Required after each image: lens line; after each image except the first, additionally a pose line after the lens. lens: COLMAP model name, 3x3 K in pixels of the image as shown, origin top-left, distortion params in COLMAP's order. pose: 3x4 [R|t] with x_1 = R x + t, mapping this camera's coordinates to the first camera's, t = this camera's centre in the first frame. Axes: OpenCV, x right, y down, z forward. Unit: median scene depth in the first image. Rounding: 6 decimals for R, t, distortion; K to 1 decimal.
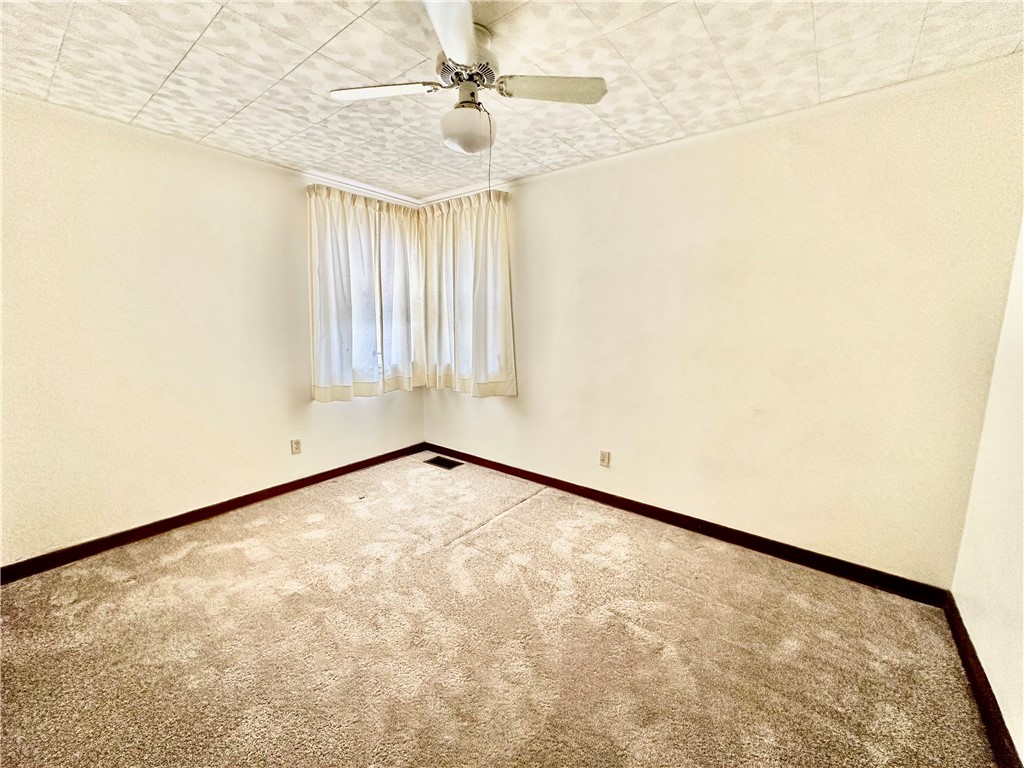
lens RADIAL K [[409.3, 0, 512.0], [0, 409.3, 384.0], [0, 0, 1]] dist [-0.002898, 0.000896]
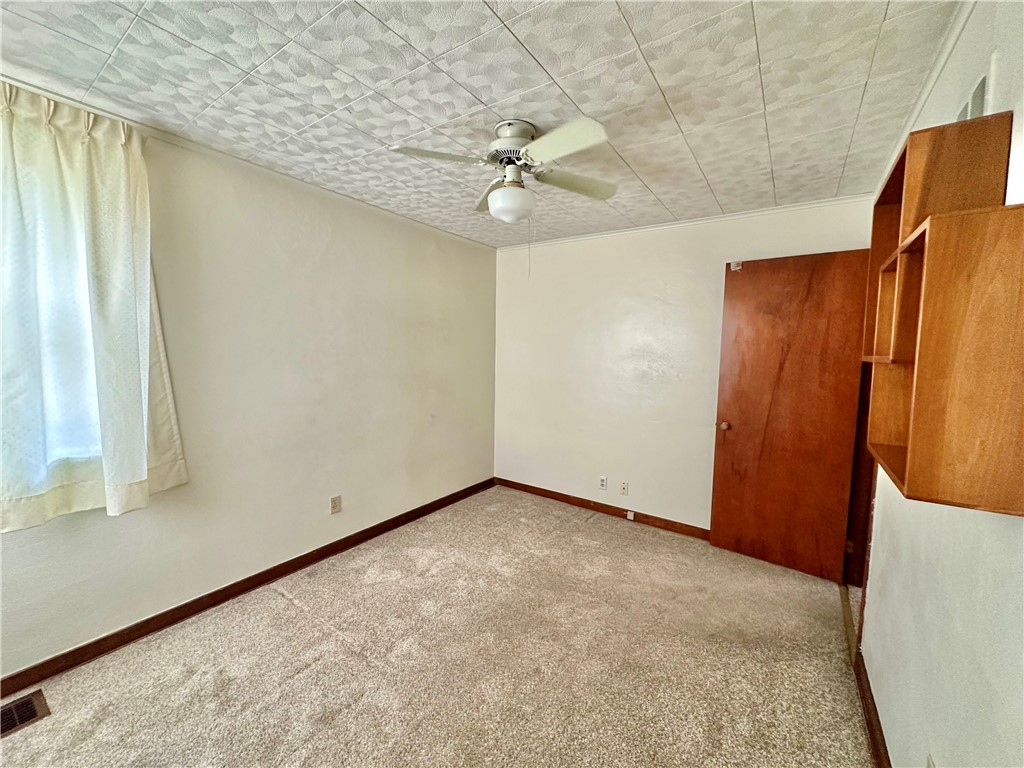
lens RADIAL K [[404.7, 0, 512.0], [0, 404.7, 384.0], [0, 0, 1]] dist [0.000293, 0.000226]
pose [[-0.060898, -0.090424, 0.994040, -0.899223], [0.141461, 0.985054, 0.098273, -0.158466], [-0.988069, 0.146603, -0.047197, 0.787464]]
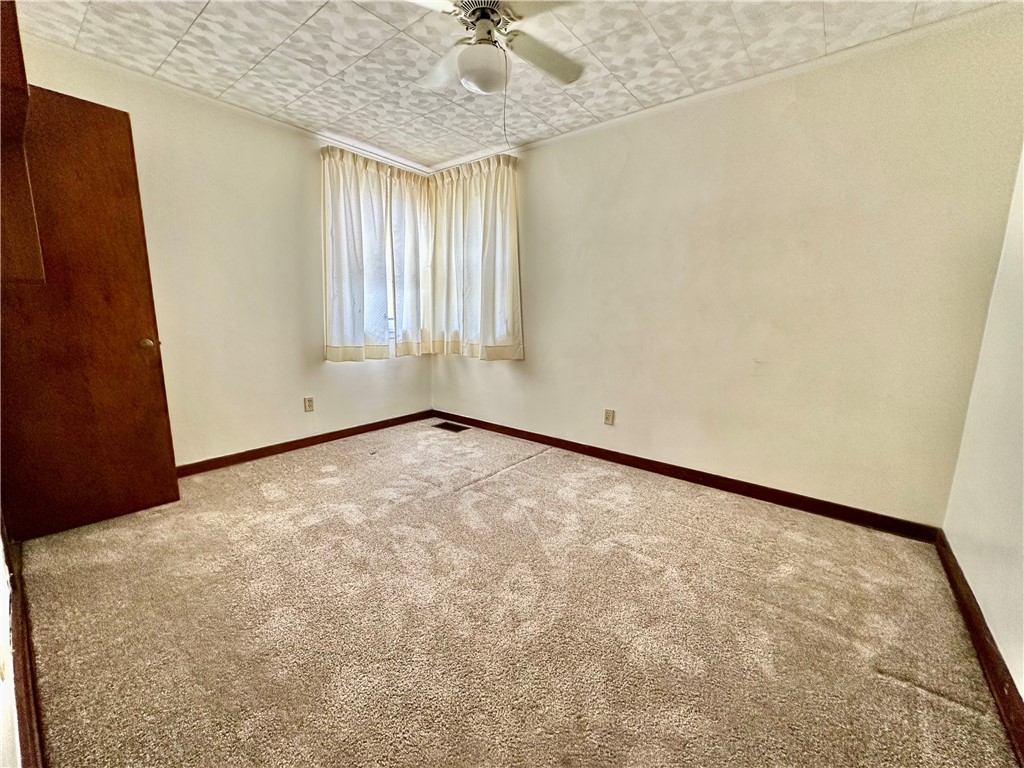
lens RADIAL K [[409.3, 0, 512.0], [0, 409.3, 384.0], [0, 0, 1]] dist [-0.002898, 0.000896]
pose [[0.999928, 0.010247, -0.006198, -0.015375], [-0.010161, 0.999855, 0.013691, 0.115080], [0.006338, -0.013627, 0.999887, -0.034954]]
